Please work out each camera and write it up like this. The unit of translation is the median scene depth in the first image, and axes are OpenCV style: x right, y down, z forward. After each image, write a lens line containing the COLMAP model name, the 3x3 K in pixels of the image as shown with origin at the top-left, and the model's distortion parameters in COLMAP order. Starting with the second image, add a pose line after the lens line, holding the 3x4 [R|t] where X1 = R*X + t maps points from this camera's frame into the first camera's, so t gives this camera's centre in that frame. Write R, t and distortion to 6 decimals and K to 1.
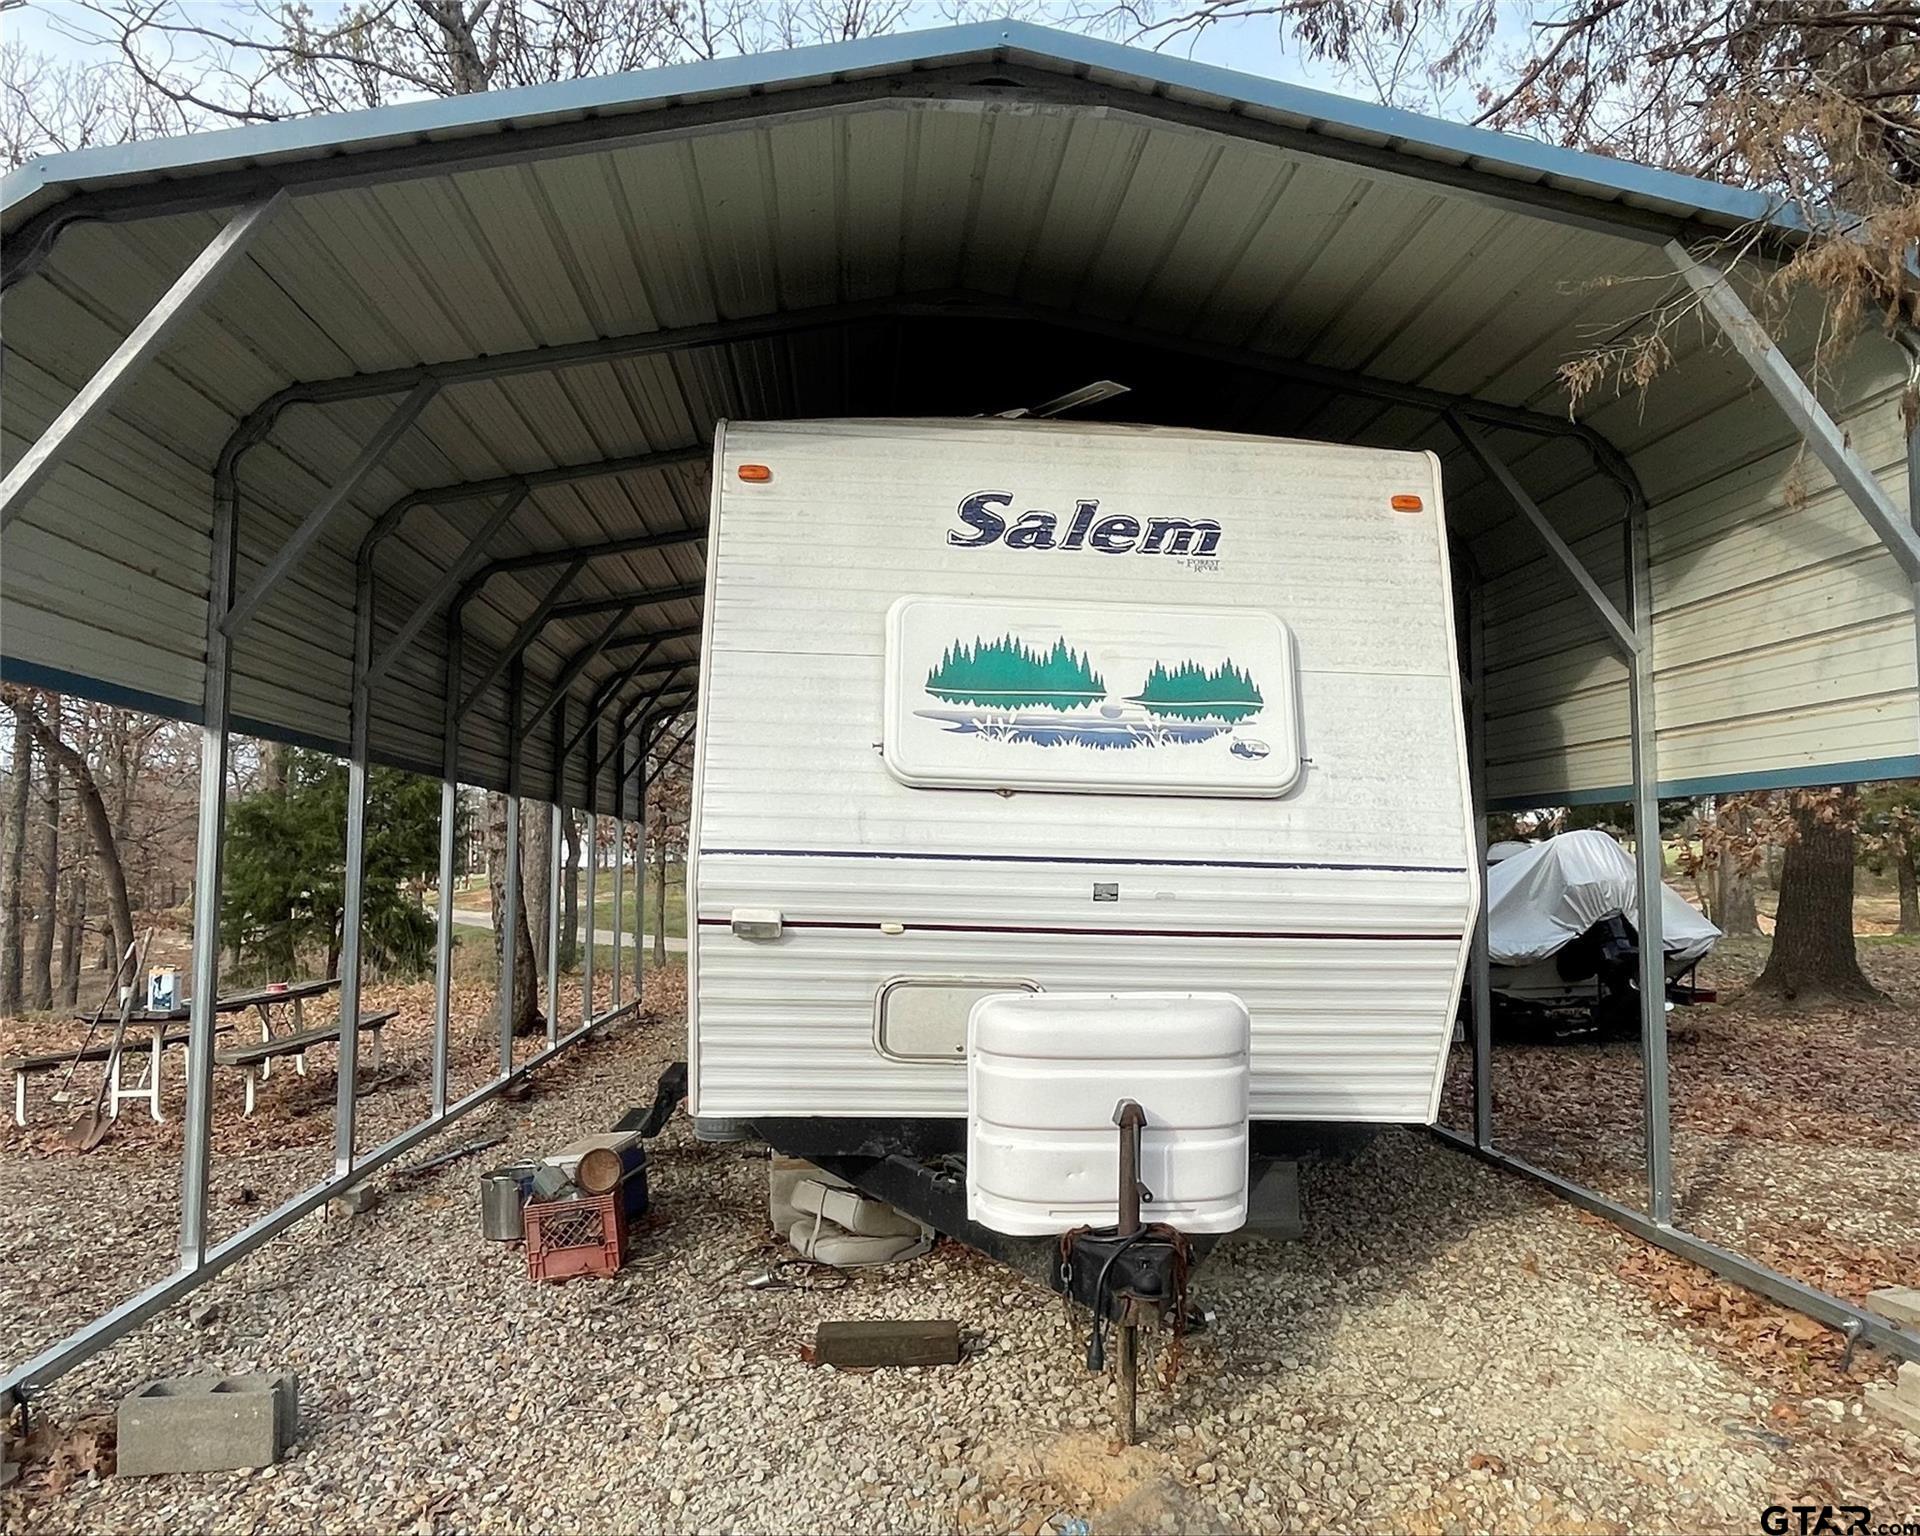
lens RADIAL K [[1413.1, 0, 958.9], [0, 1413.1, 761.8], [0, 0, 1]] dist [0.001072, 0.001142]
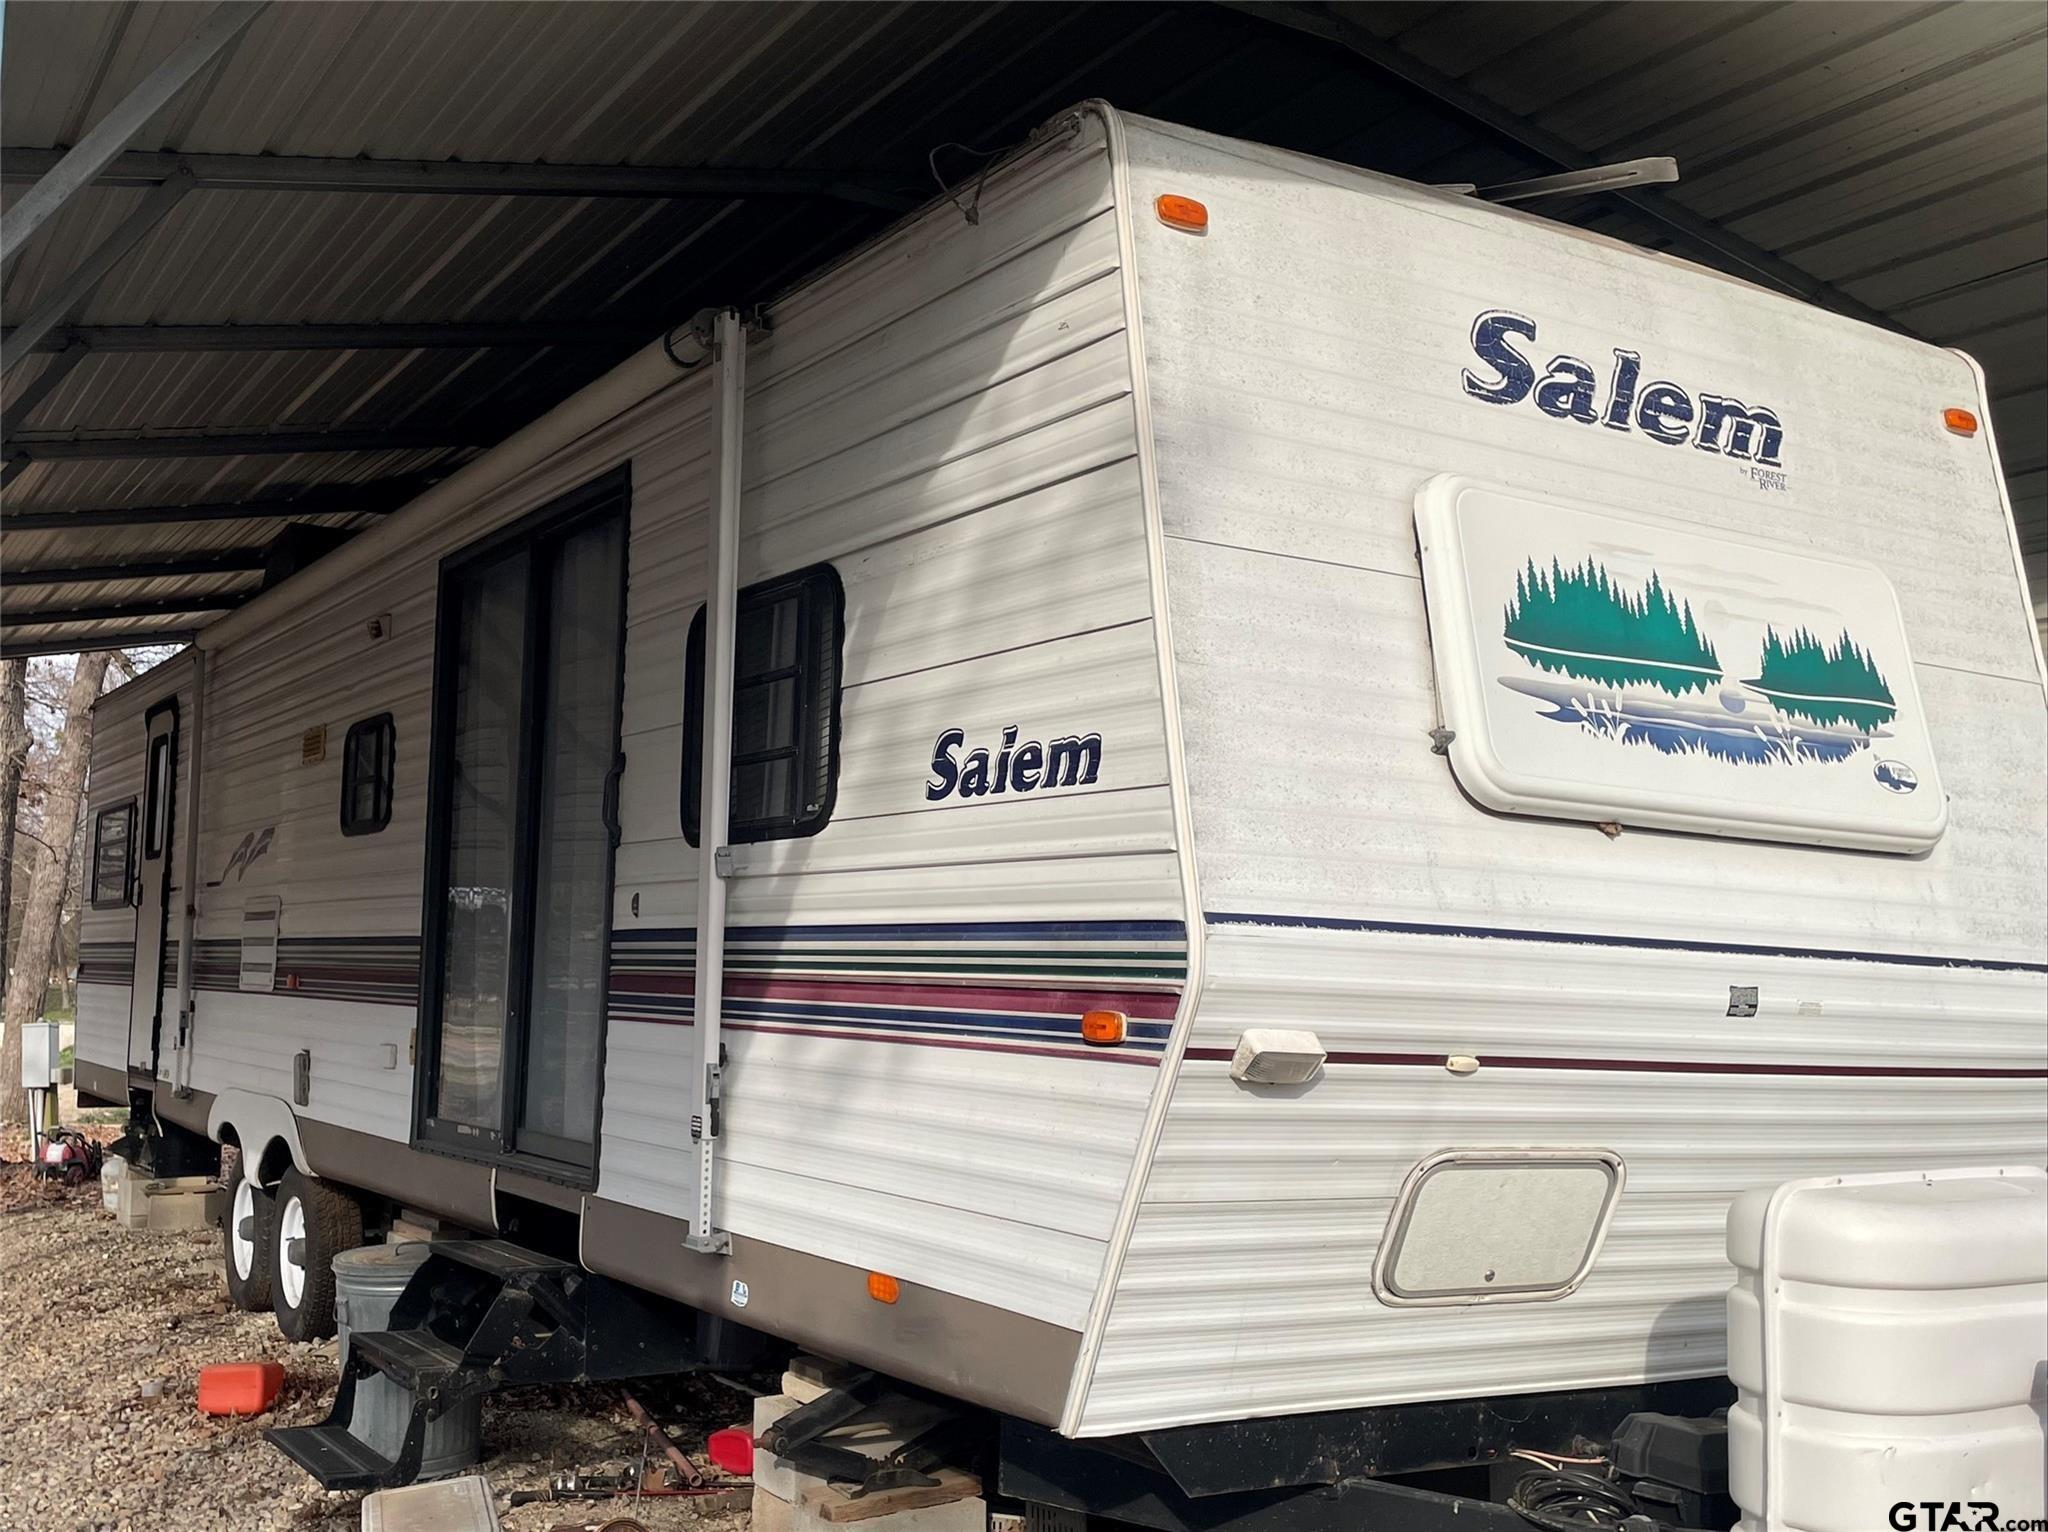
lens RADIAL K [[2124.1, 0, 1023.7], [0, 2124.1, 771.6], [0, 0, 1]] dist [0.061149, 0.000000]
pose [[0.889058, 0.052508, 0.454773, -0.573967], [-0.043090, 0.998588, -0.031057, 0.035587], [-0.455762, 0.008015, 0.890066, 0.322315]]
